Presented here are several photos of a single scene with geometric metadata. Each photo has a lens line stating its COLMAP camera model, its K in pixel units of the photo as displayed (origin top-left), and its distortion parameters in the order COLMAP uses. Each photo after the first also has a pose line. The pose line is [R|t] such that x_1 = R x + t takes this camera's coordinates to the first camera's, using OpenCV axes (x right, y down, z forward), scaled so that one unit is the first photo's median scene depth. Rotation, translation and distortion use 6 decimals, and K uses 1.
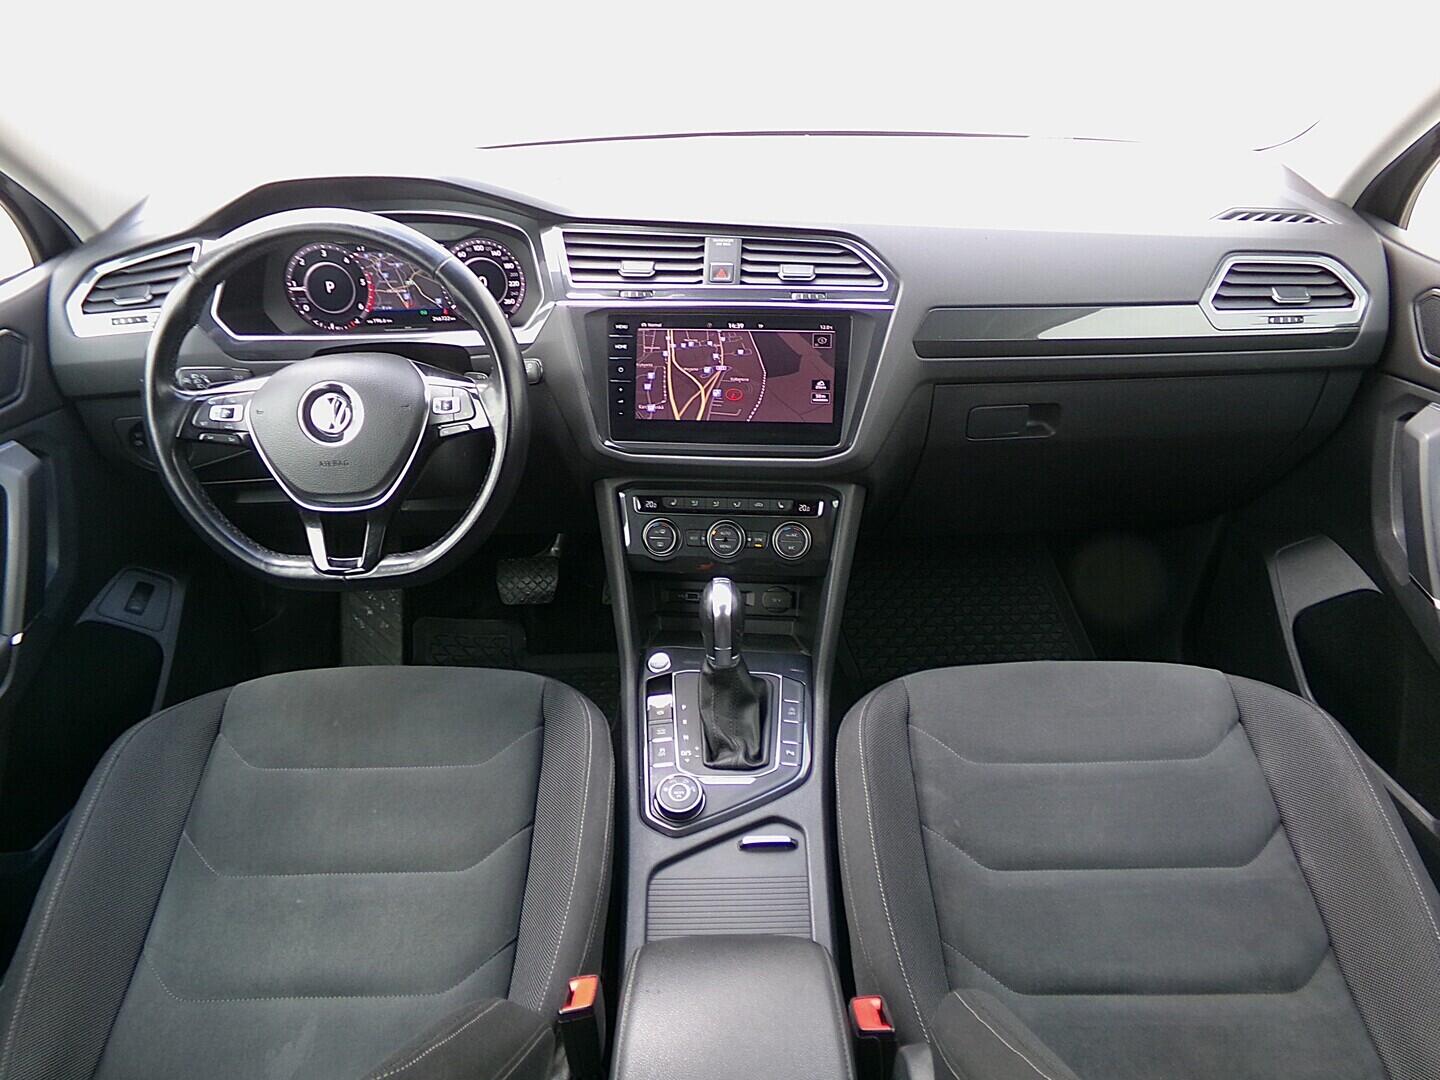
lens RADIAL K [[1071.2, 0, 729.0], [0, 1071.2, 528.5], [0, 0, 1]] dist [-0.063367, 0.091947]
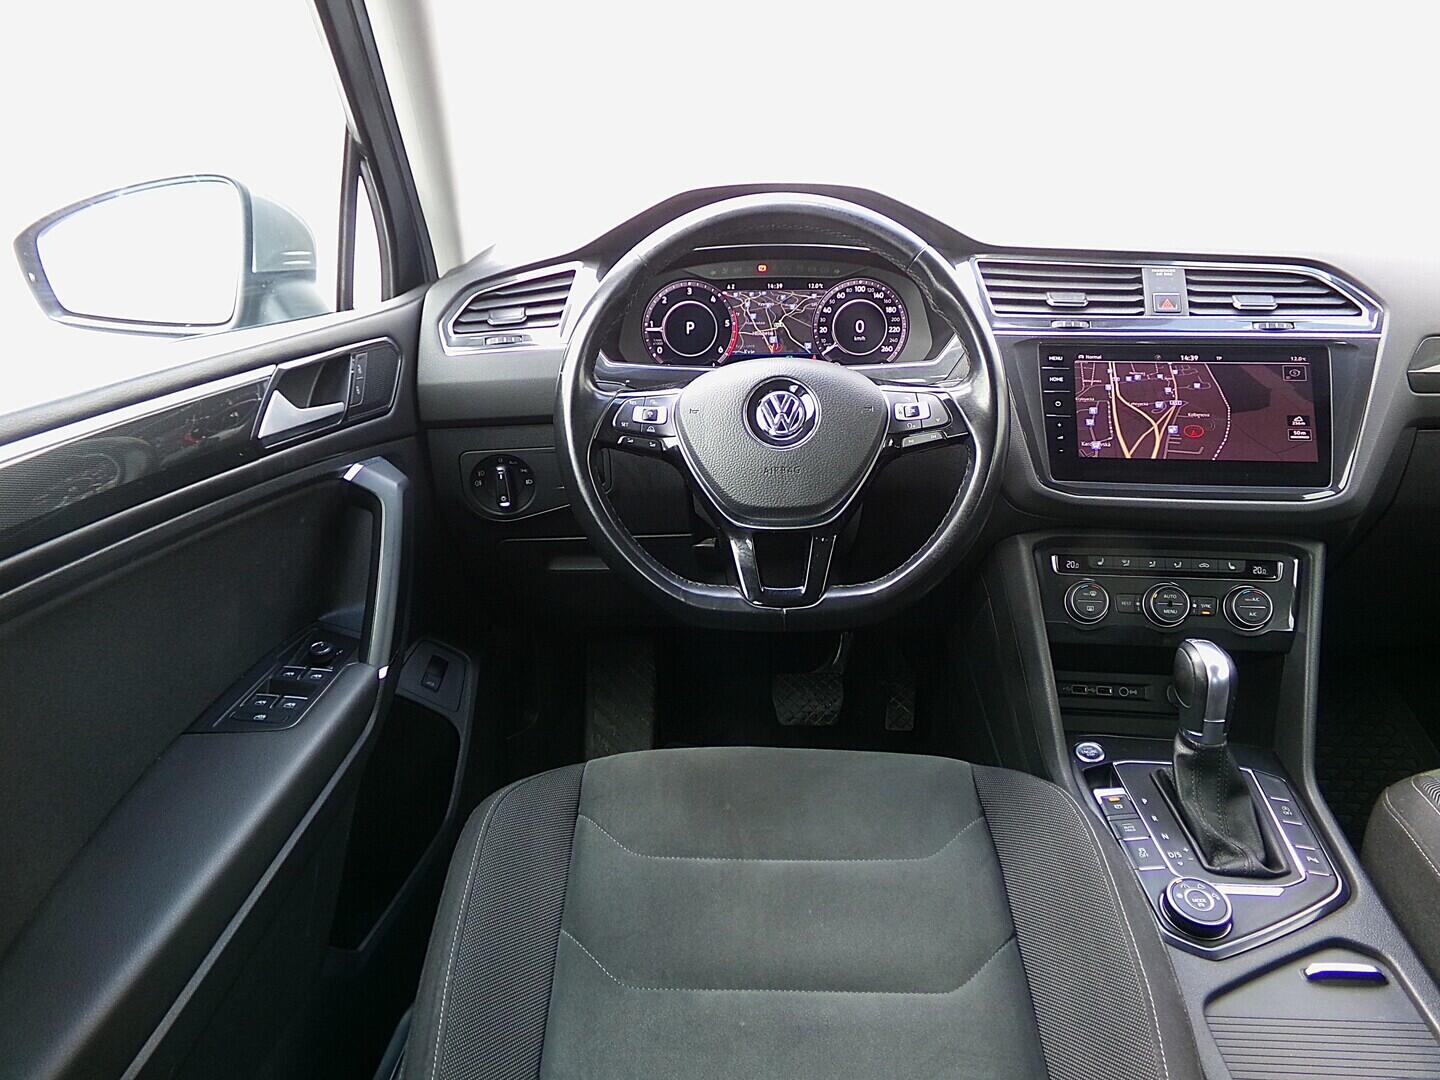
lens RADIAL K [[1027.1, 0, 719.3], [0, 1027.1, 534.8], [0, 0, 1]] dist [-0.031071, 0.073770]
pose [[0.999252, 0.025536, -0.029054, -0.353371], [-0.030918, 0.978644, -0.203226, 0.138169], [0.023244, 0.203972, 0.978701, 0.189538]]
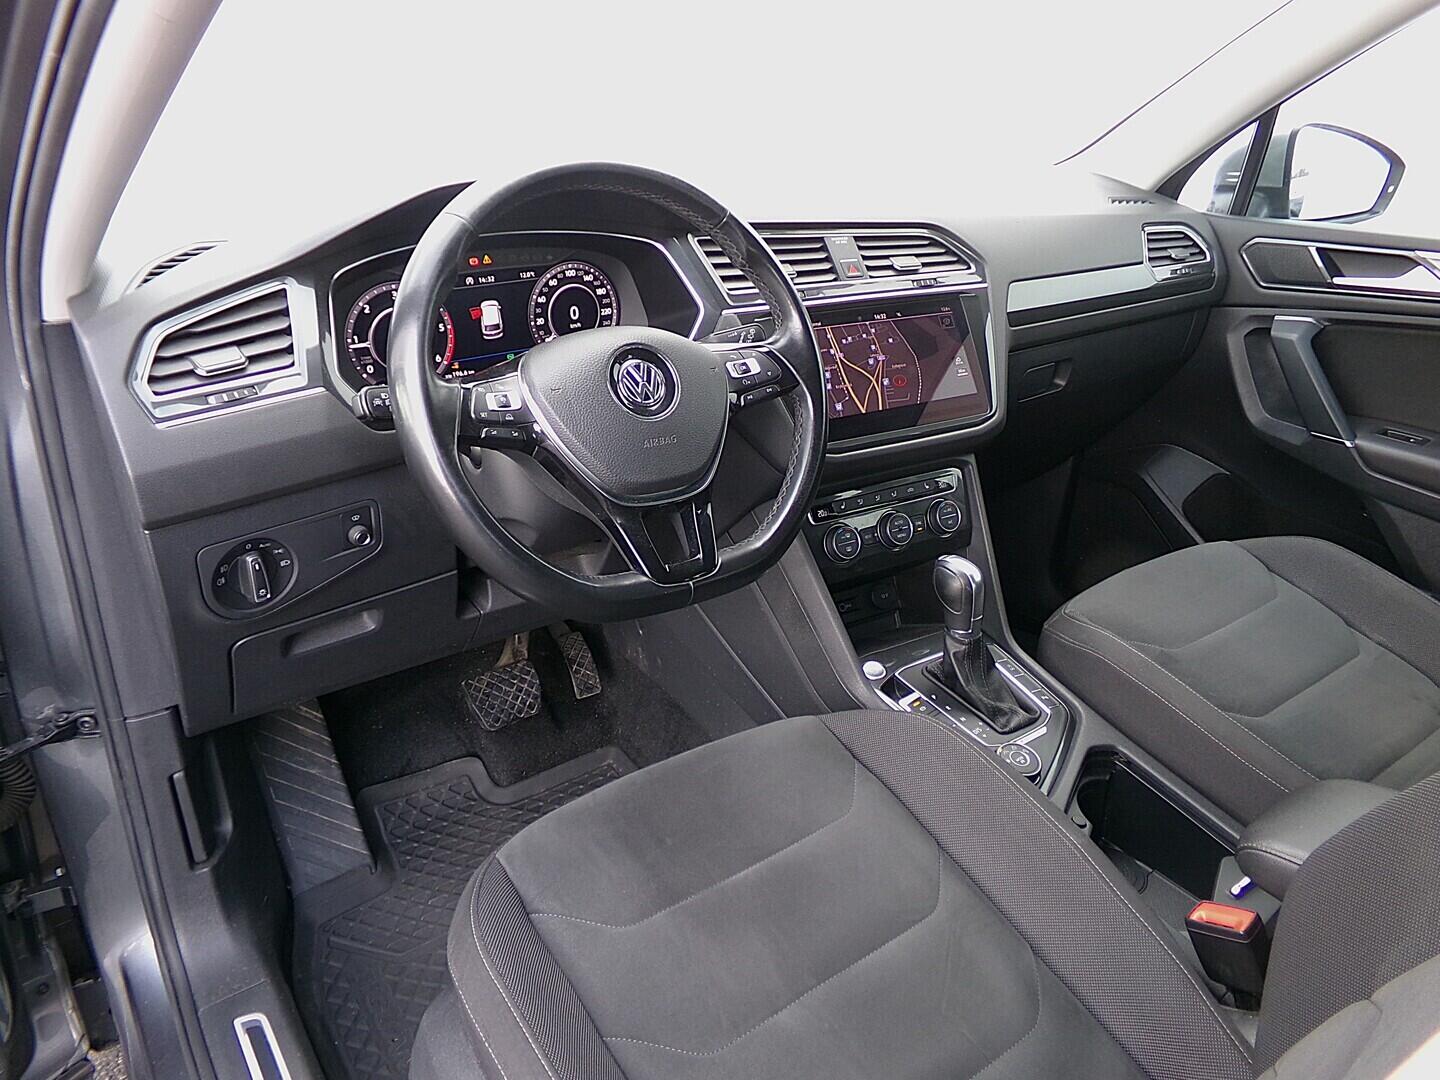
lens RADIAL K [[1071.2, 0, 735.6], [0, 1071.2, 542.7], [0, 0, 1]] dist [-0.063367, 0.091947]
pose [[0.788140, -0.216563, 0.576138, -0.730655], [0.273954, 0.961651, -0.013288, -0.006969], [-0.551166, 0.168308, 0.817244, 0.281085]]
